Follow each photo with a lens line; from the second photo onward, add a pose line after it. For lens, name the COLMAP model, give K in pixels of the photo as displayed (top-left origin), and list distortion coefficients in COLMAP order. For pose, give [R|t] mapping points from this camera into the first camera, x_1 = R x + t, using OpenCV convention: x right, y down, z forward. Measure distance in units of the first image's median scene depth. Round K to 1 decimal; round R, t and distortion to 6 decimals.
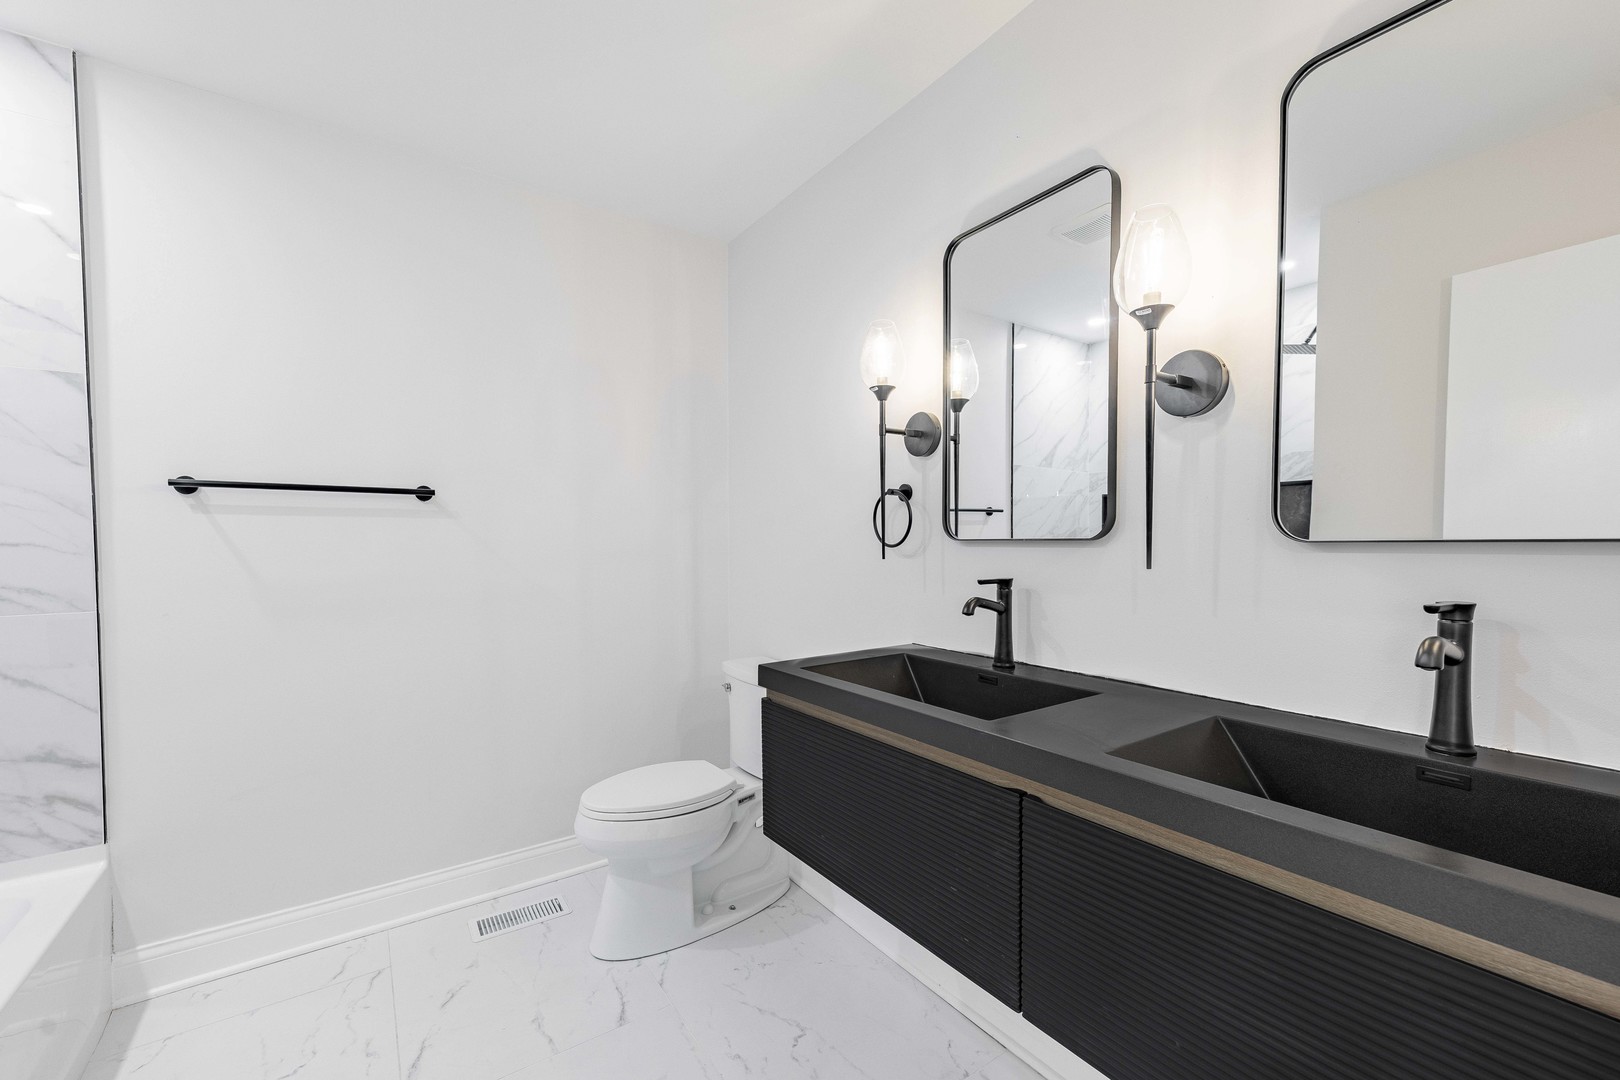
lens RADIAL K [[658.1, 0, 810.4], [0, 658.1, 565.8], [0, 0, 1]] dist [0.014568, -0.005340]
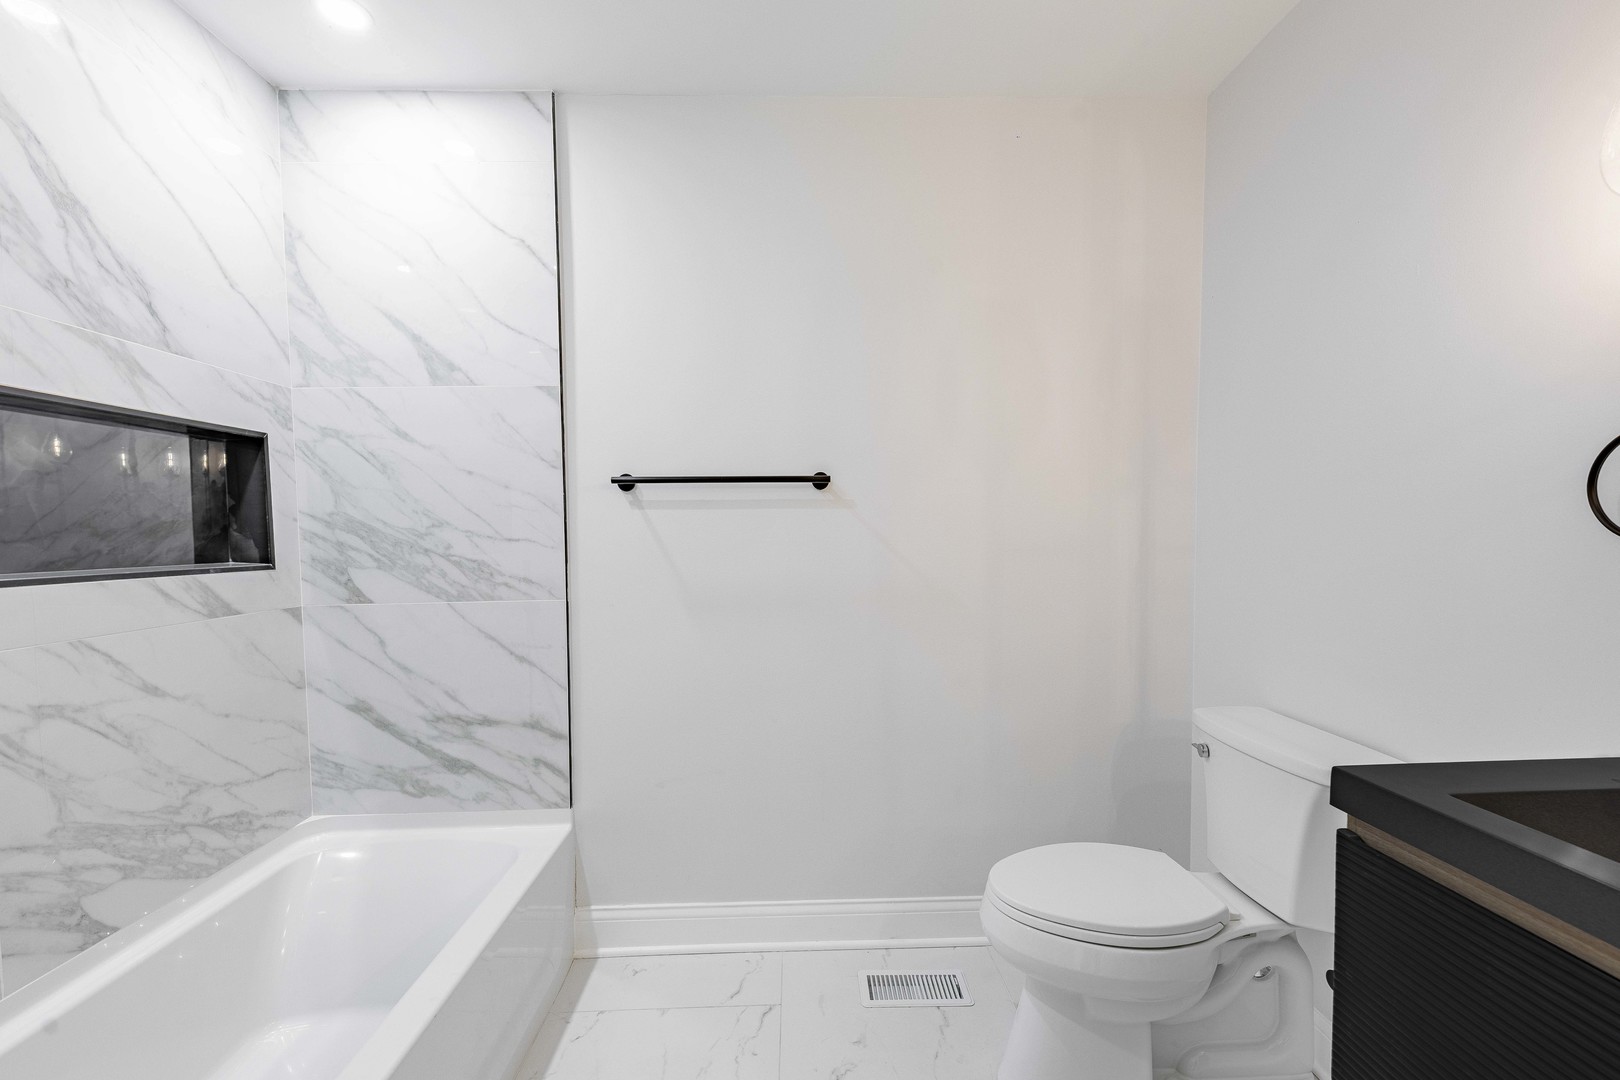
lens RADIAL K [[658.1, 0, 810.4], [0, 658.1, 565.8], [0, 0, 1]] dist [0.014568, -0.005340]
pose [[0.836665, 0.021157, -0.547306, -0.129650], [-0.012604, 0.999733, 0.019378, -0.014303], [0.547570, -0.009315, 0.836708, 0.299906]]
